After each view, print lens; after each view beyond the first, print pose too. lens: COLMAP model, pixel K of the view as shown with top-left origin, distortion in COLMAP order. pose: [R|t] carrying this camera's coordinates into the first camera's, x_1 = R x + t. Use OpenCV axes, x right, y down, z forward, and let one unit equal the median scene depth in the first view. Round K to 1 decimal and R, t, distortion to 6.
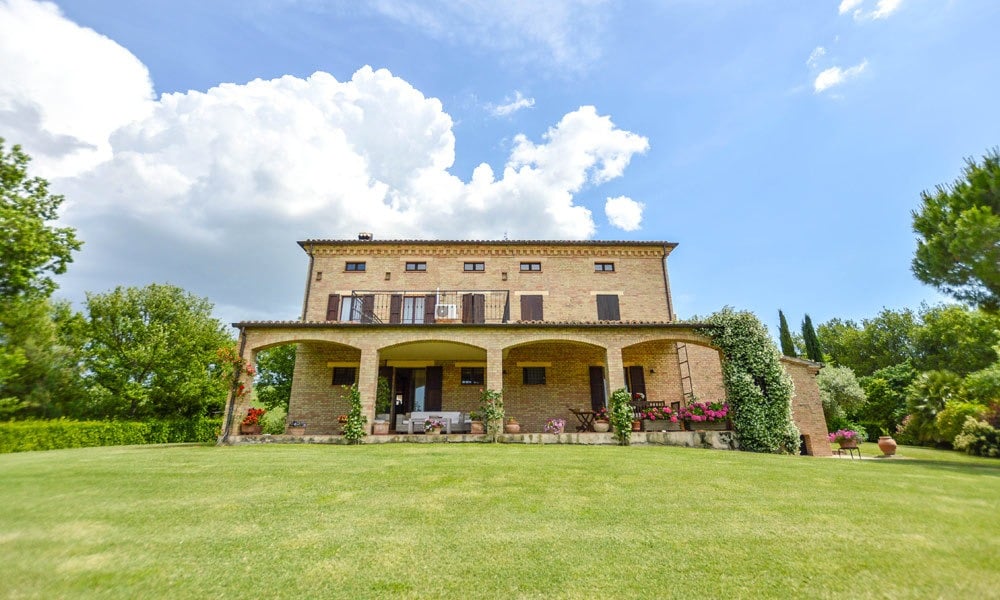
lens RADIAL K [[441.2, 0, 500.0], [0, 441.2, 300.0], [0, 0, 1]] dist [-0.002615, -0.000184]
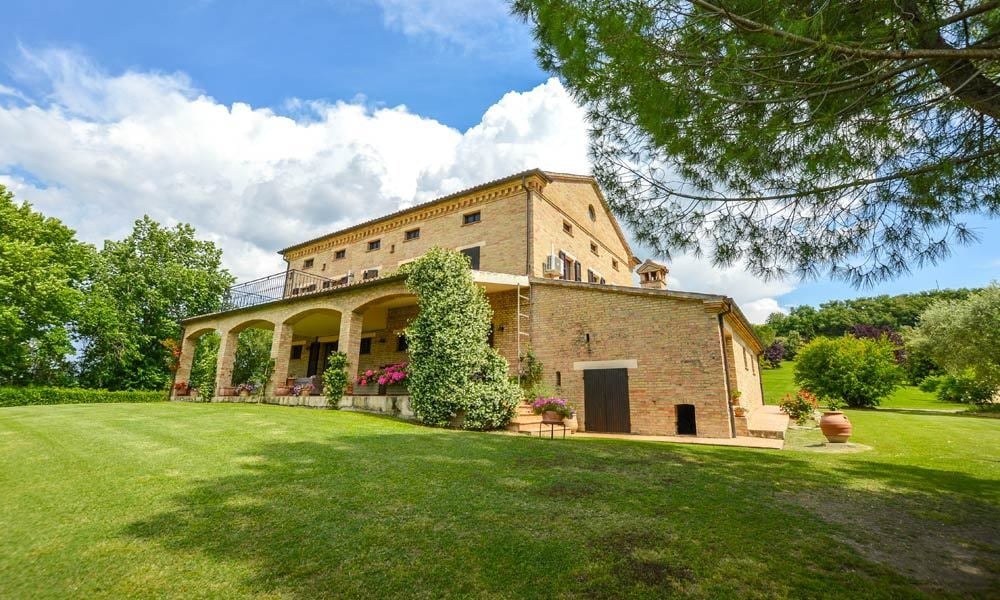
lens RADIAL K [[441.2, 0, 500.0], [0, 441.2, 300.0], [0, 0, 1]] dist [-0.002615, -0.000184]
pose [[0.812246, -0.116022, -0.571661, 0.886880], [0.154024, 0.987897, 0.018346, 0.094883], [0.562613, -0.102951, 0.820285, 0.315479]]
